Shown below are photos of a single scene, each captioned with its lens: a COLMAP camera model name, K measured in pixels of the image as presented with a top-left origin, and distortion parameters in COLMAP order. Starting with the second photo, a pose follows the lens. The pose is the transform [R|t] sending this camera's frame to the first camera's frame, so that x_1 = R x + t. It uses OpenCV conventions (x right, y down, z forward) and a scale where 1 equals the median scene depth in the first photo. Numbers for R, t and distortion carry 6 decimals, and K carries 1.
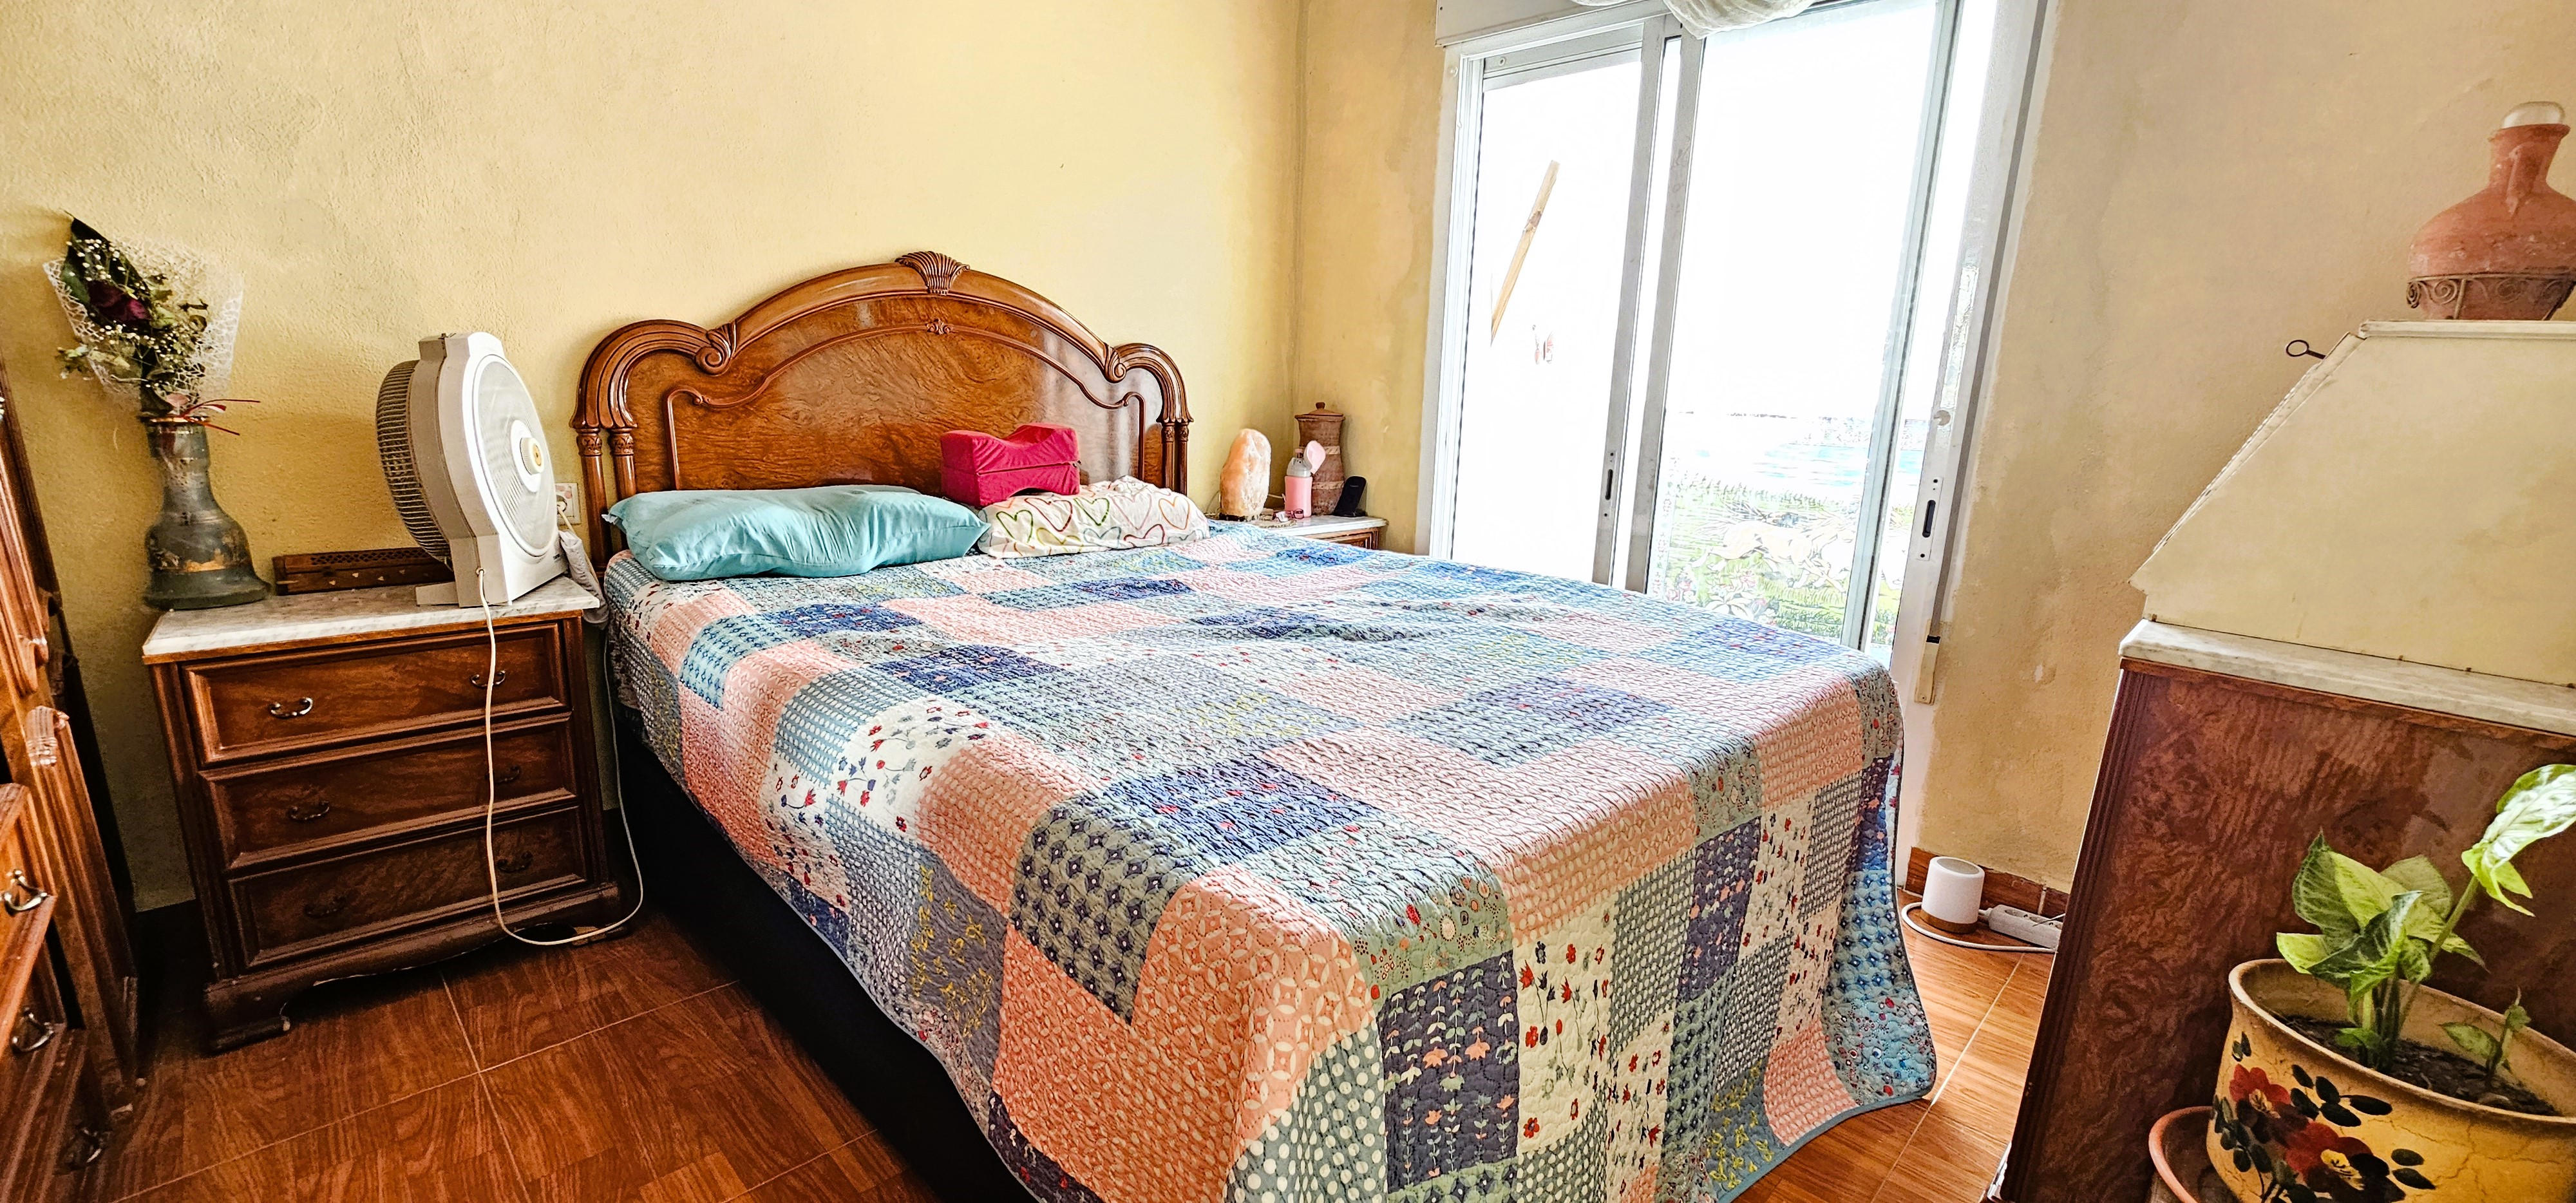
lens RADIAL K [[1060.9, 0, 1284.8], [0, 1060.9, 609.2], [0, 0, 1]] dist [-0.001440, -0.000200]
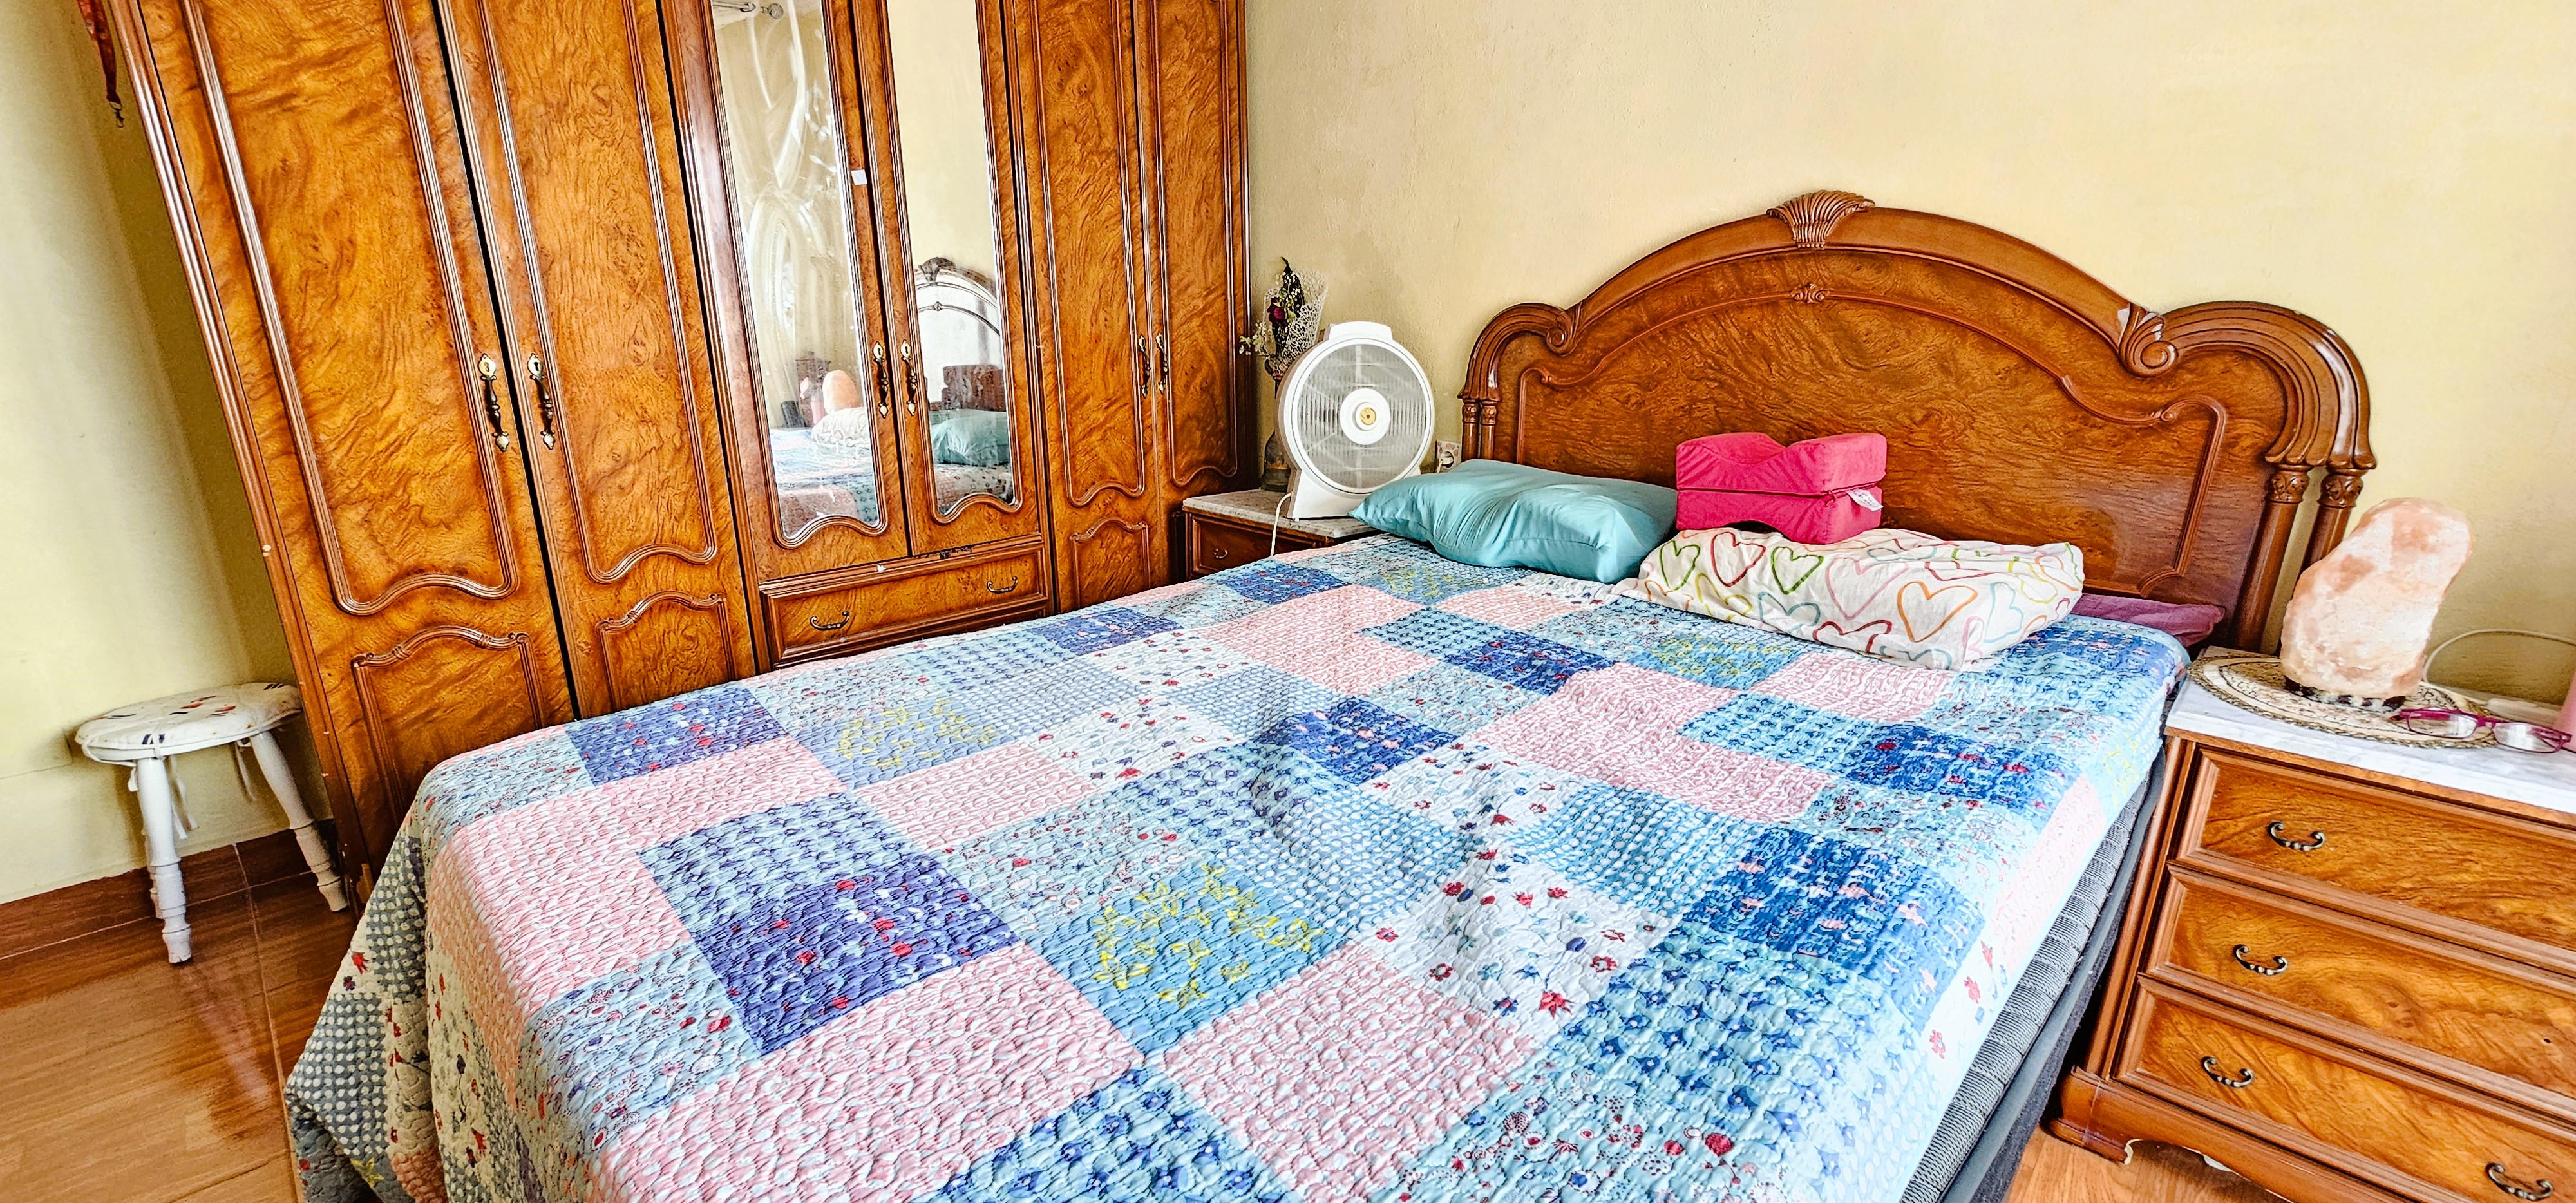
lens RADIAL K [[1060.9, 0, 1284.8], [0, 1060.9, 609.2], [0, 0, 1]] dist [-0.001440, -0.000200]
pose [[0.011040, 0.249558, -0.968297, 0.474222], [-0.212151, 0.946895, 0.241623, -0.168265], [0.977174, 0.202758, 0.063398, 0.680135]]
